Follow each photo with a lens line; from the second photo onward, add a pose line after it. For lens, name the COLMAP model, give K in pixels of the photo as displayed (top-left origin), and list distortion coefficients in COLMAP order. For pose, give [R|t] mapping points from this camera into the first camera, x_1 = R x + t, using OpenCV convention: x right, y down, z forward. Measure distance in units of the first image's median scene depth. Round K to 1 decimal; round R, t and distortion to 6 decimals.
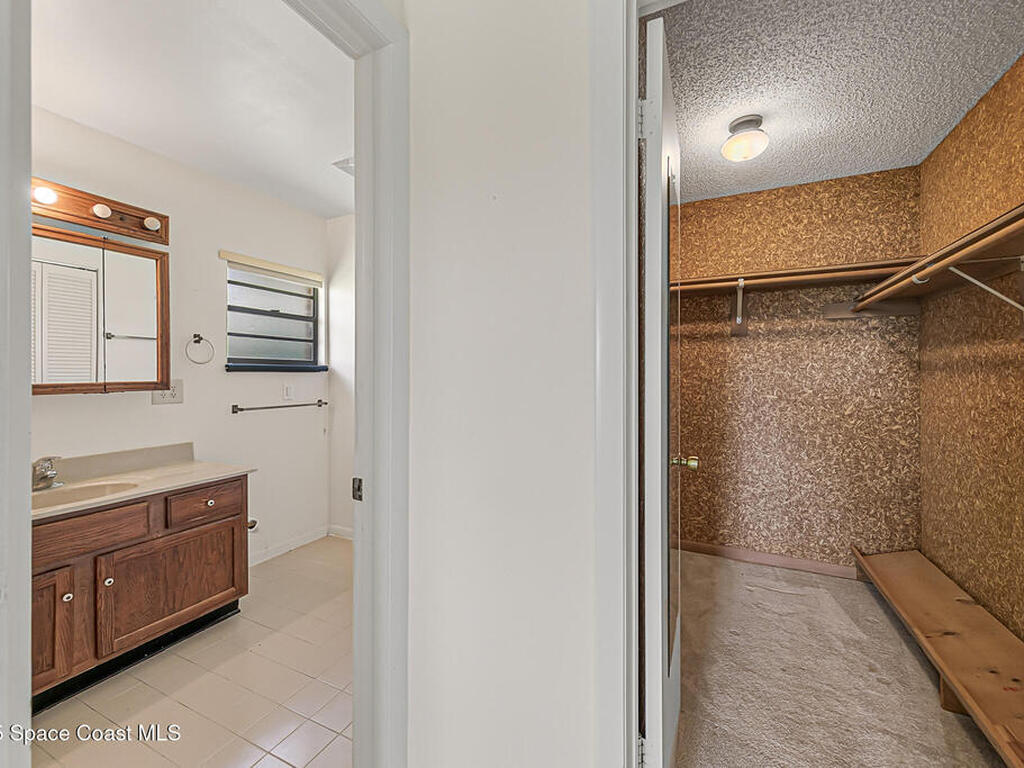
lens RADIAL K [[426.3, 0, 513.7], [0, 426.3, 374.7], [0, 0, 1]] dist [0.009054, -0.003853]
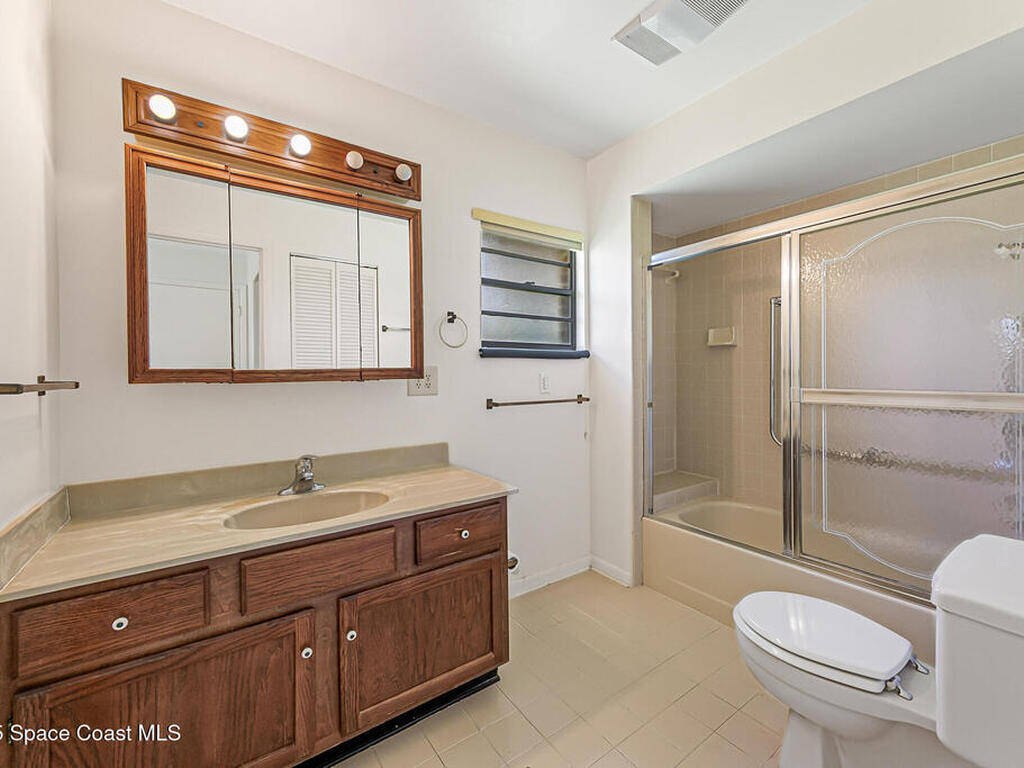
lens RADIAL K [[426.3, 0, 513.7], [0, 426.3, 374.7], [0, 0, 1]] dist [0.009054, -0.003853]
pose [[0.873345, -0.004183, -0.487085, -0.266565], [0.007101, 0.999966, 0.004144, 0.027315], [0.487051, -0.007078, 0.873345, 0.387223]]
